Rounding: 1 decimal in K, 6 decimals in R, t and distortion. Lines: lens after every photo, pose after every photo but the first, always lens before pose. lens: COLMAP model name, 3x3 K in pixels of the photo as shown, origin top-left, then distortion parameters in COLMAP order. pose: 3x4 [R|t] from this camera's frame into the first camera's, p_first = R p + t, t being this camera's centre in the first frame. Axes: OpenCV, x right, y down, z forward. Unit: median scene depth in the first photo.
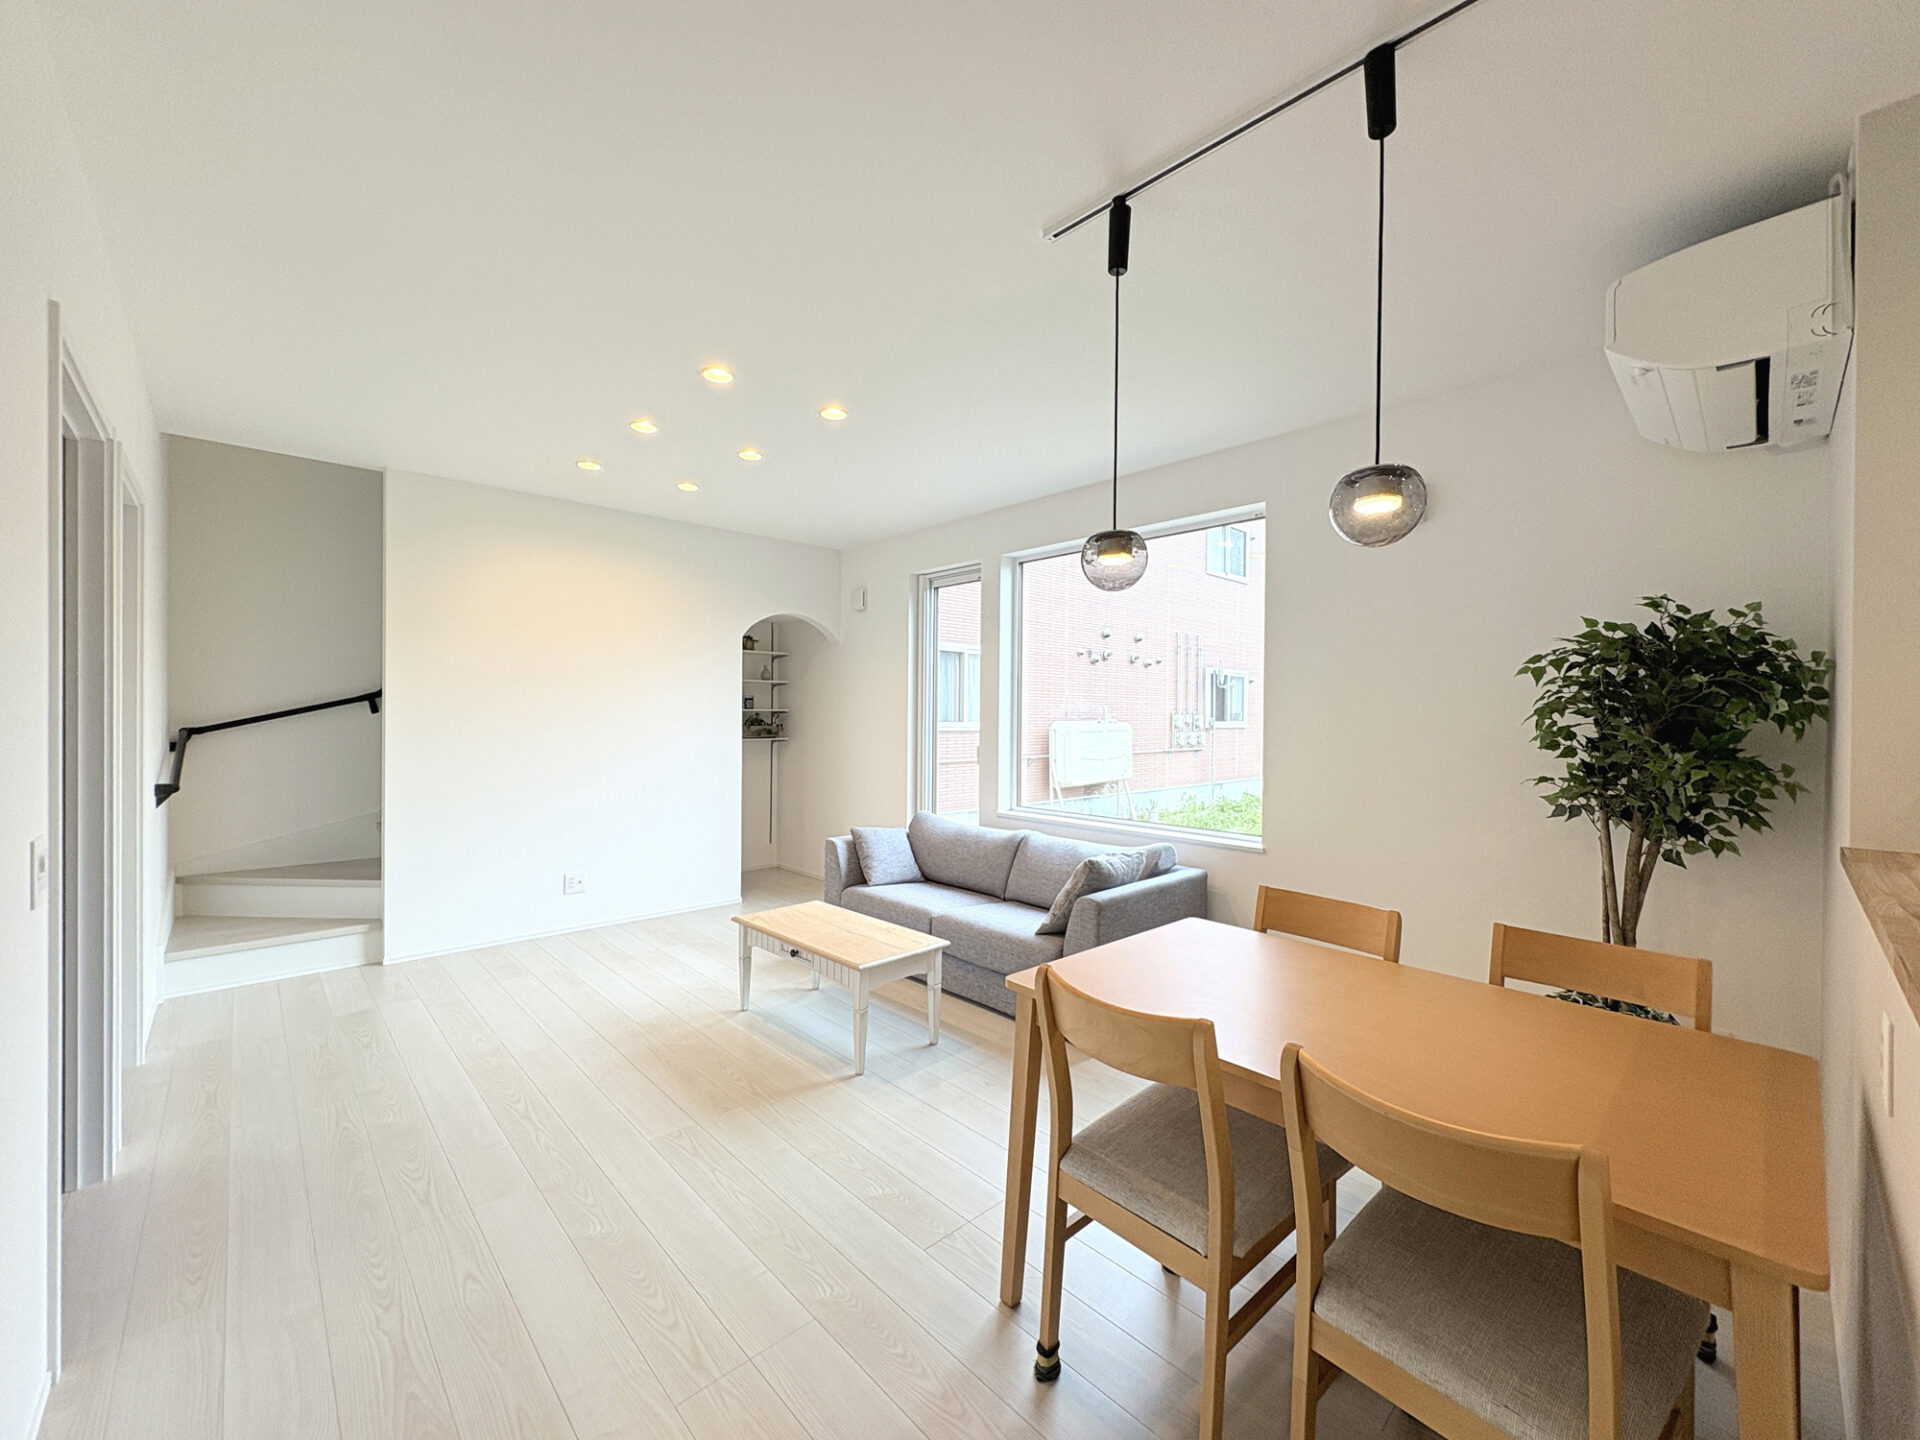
lens RADIAL K [[767.3, 0, 956.6], [0, 767.3, 715.8], [0, 0, 1]] dist [0.002831, 0.000818]
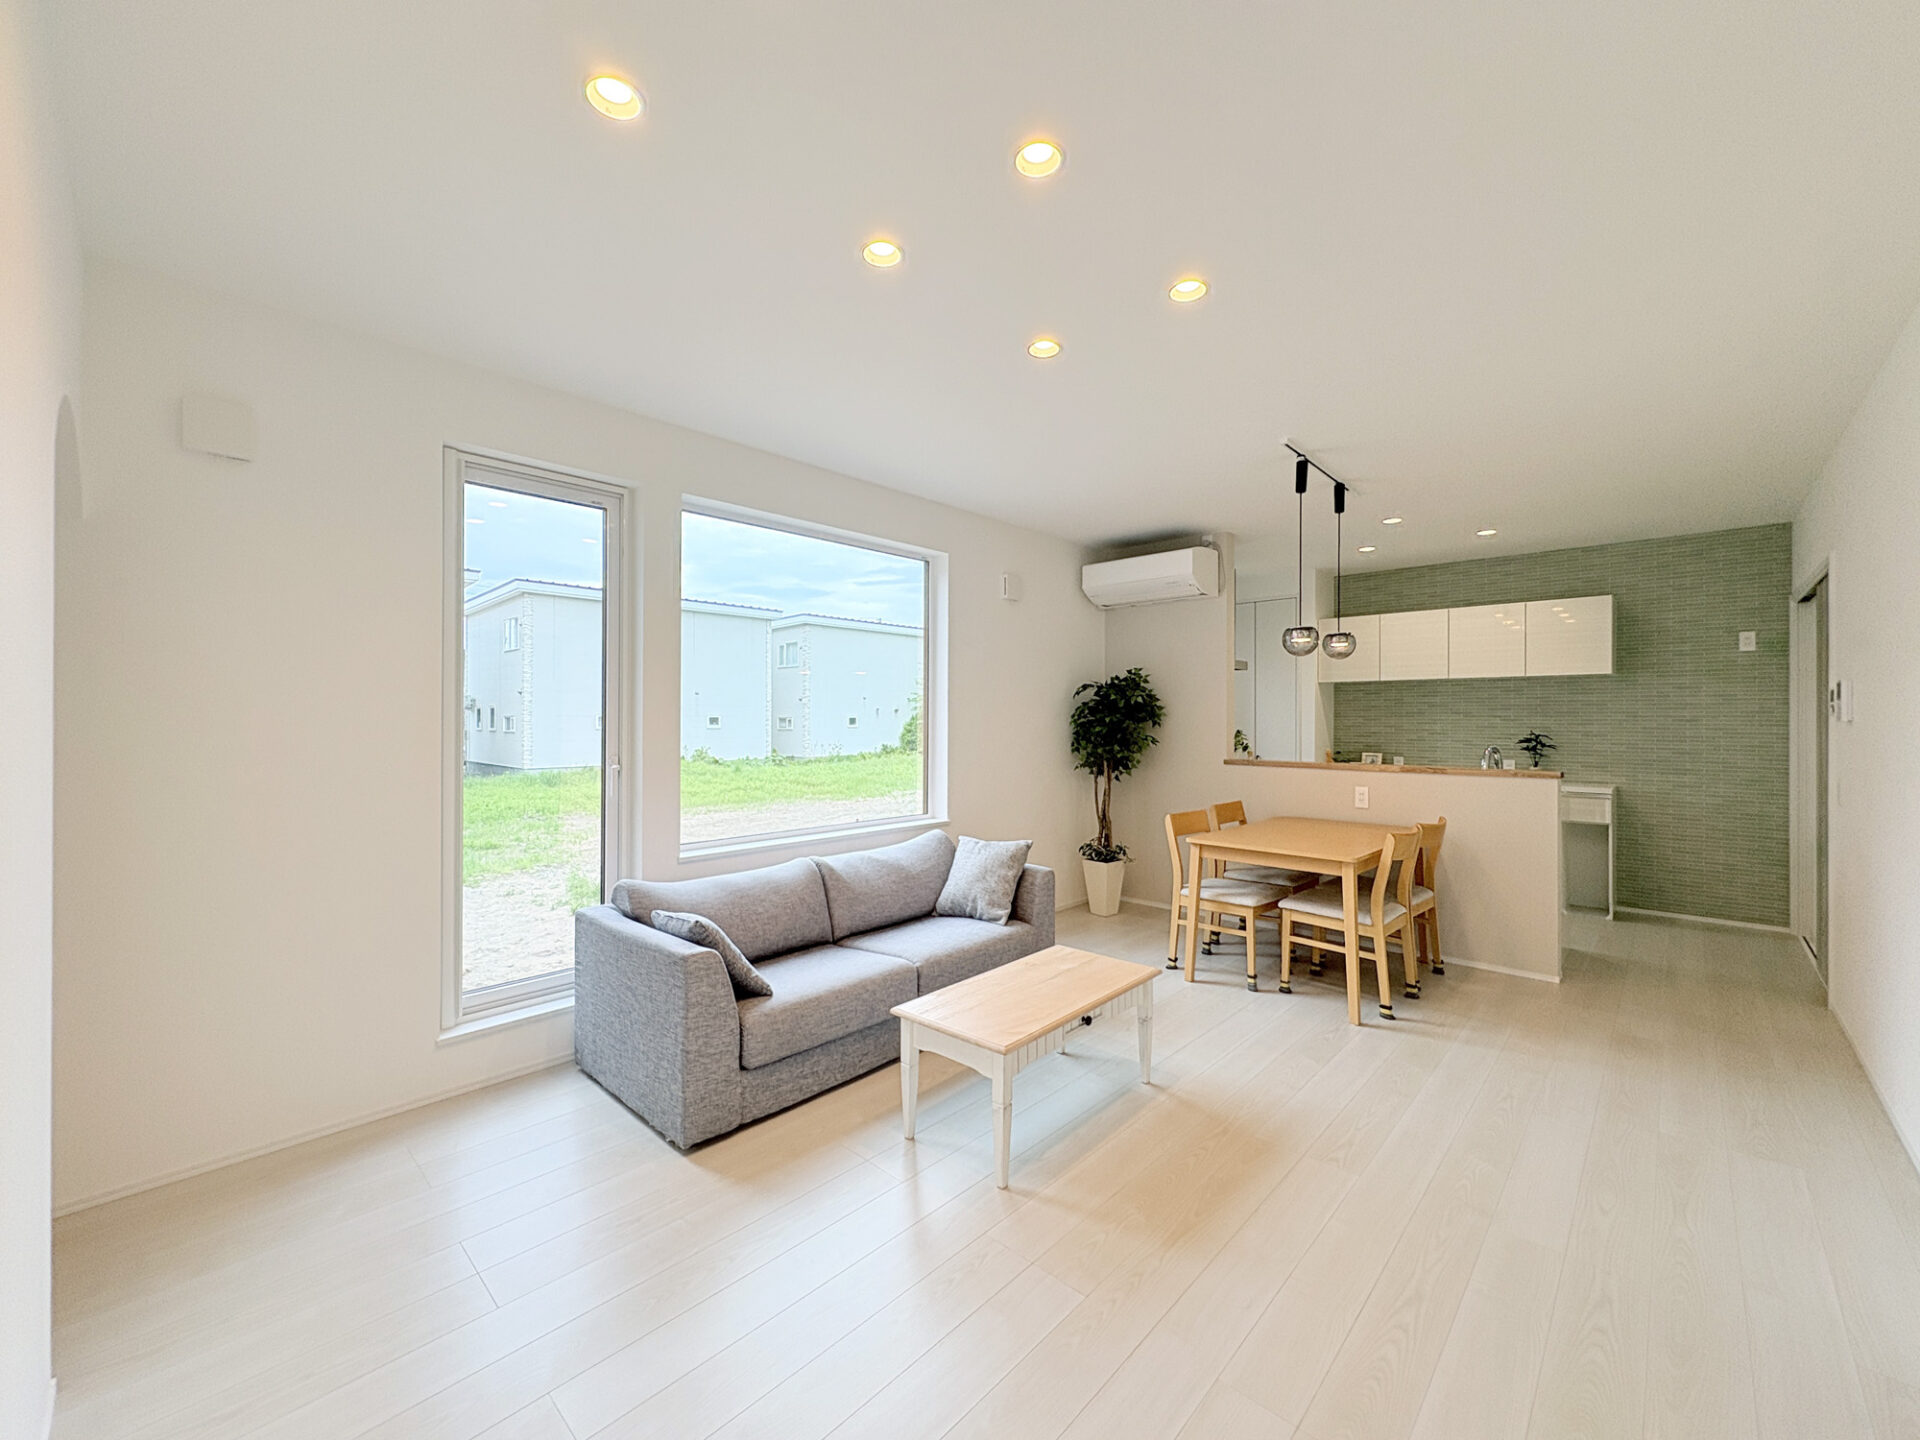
lens RADIAL K [[767.3, 0, 957.8], [0, 767.3, 720.5], [0, 0, 1]] dist [0.002831, 0.000818]
pose [[-0.064868, -0.010816, 0.997835, -0.756466], [-0.001898, 0.999941, 0.010715, -0.008978], [-0.997892, -0.001198, -0.064884, 0.901189]]
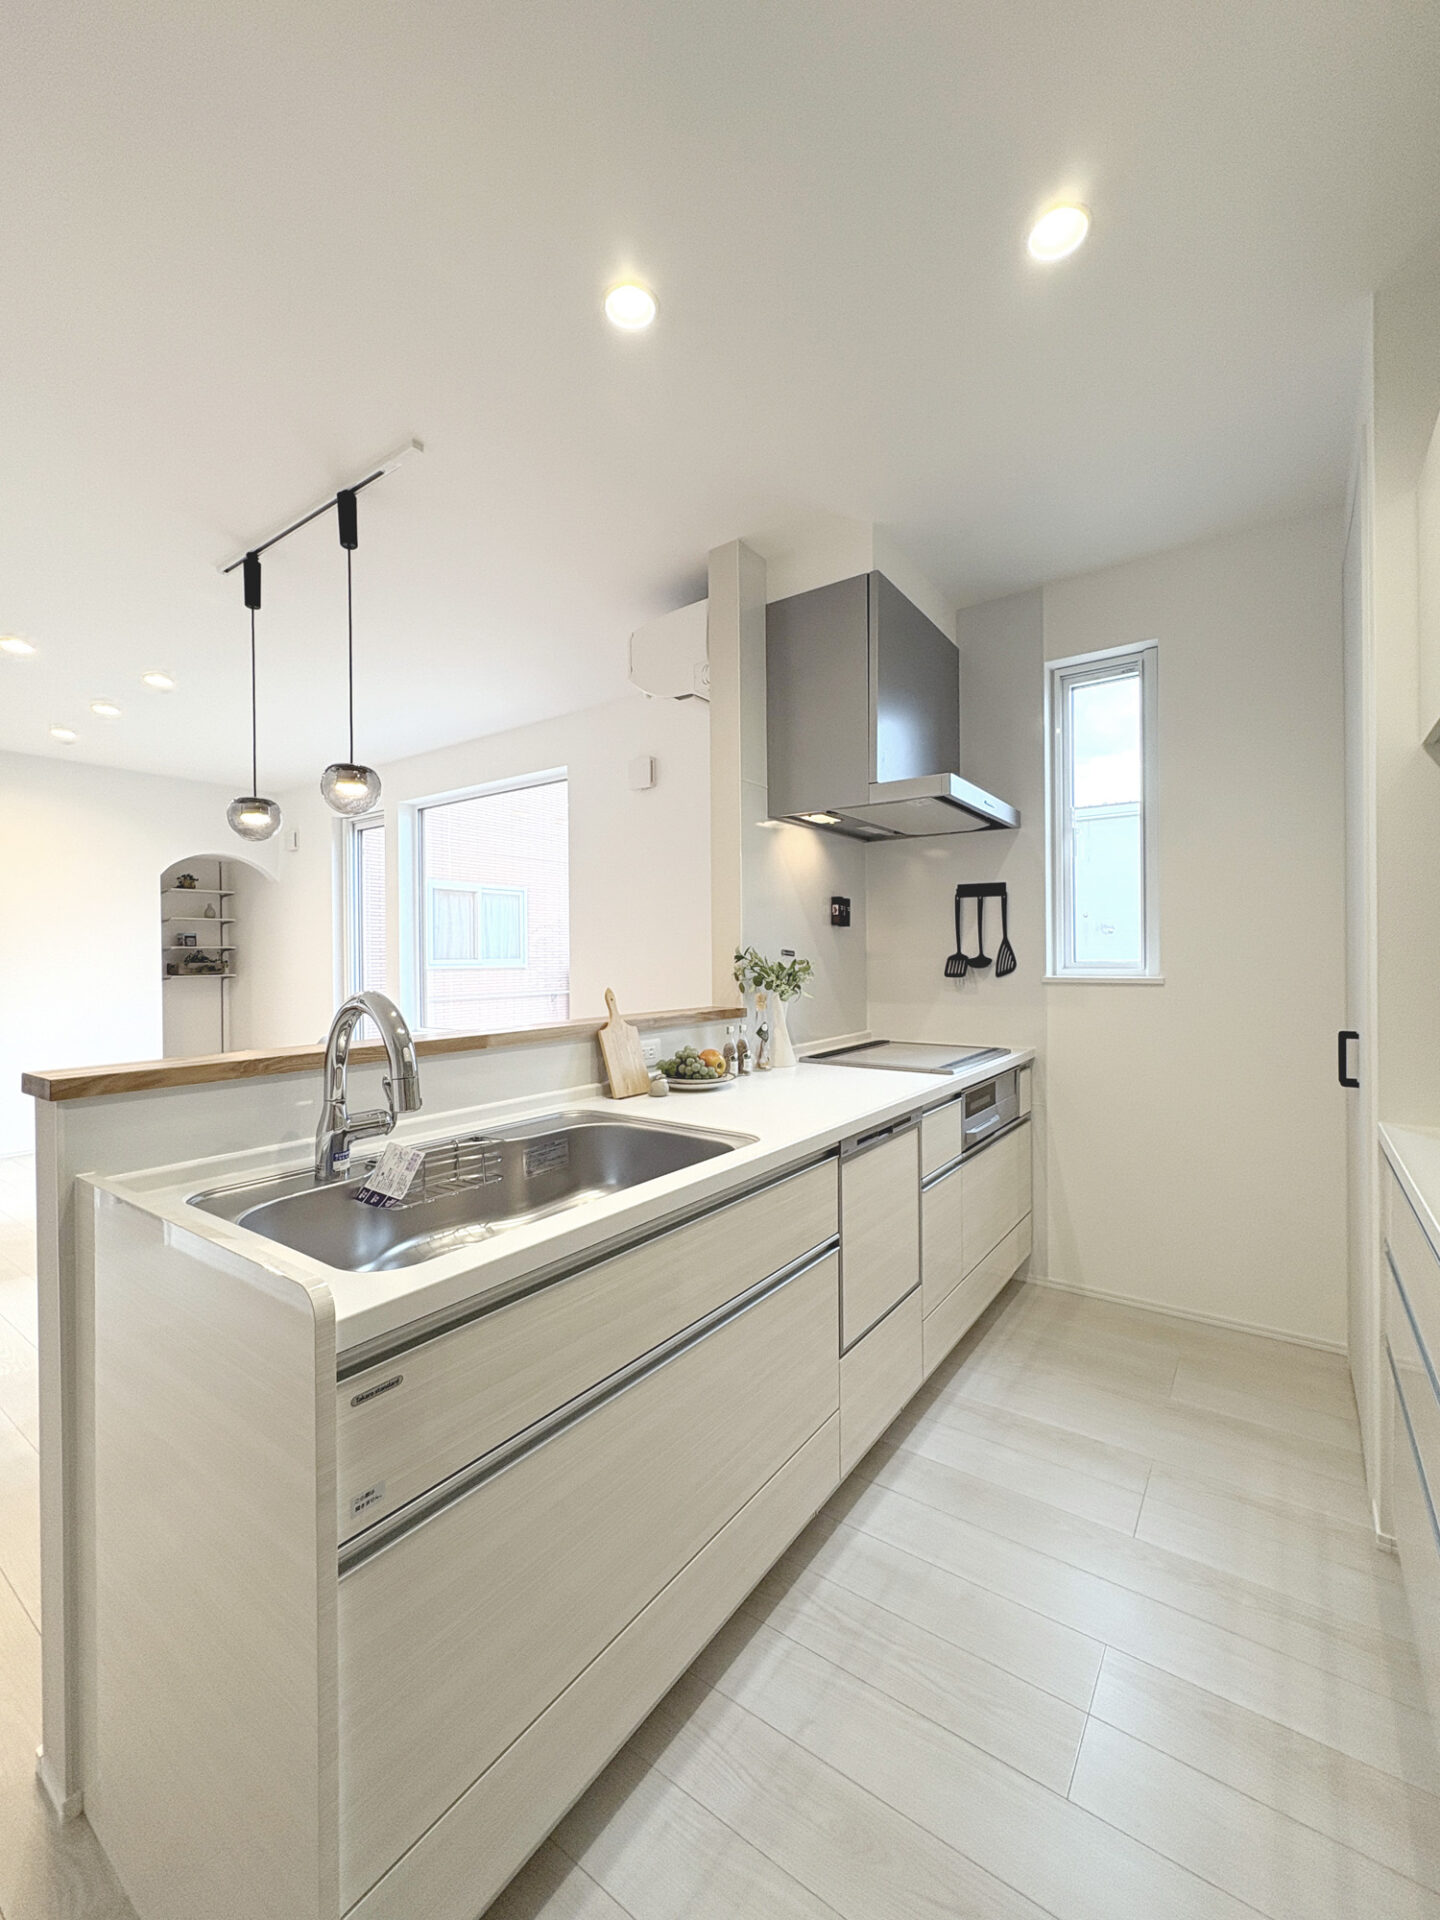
lens RADIAL K [[767.3, 0, 714.9], [0, 767.3, 954.2], [0, 0, 1]] dist [0.002831, 0.000818]
pose [[0.979159, -0.019306, 0.202175, 0.321609], [0.019479, 0.999810, 0.001136, 0.021789], [-0.202159, 0.002826, 0.979349, -0.219754]]
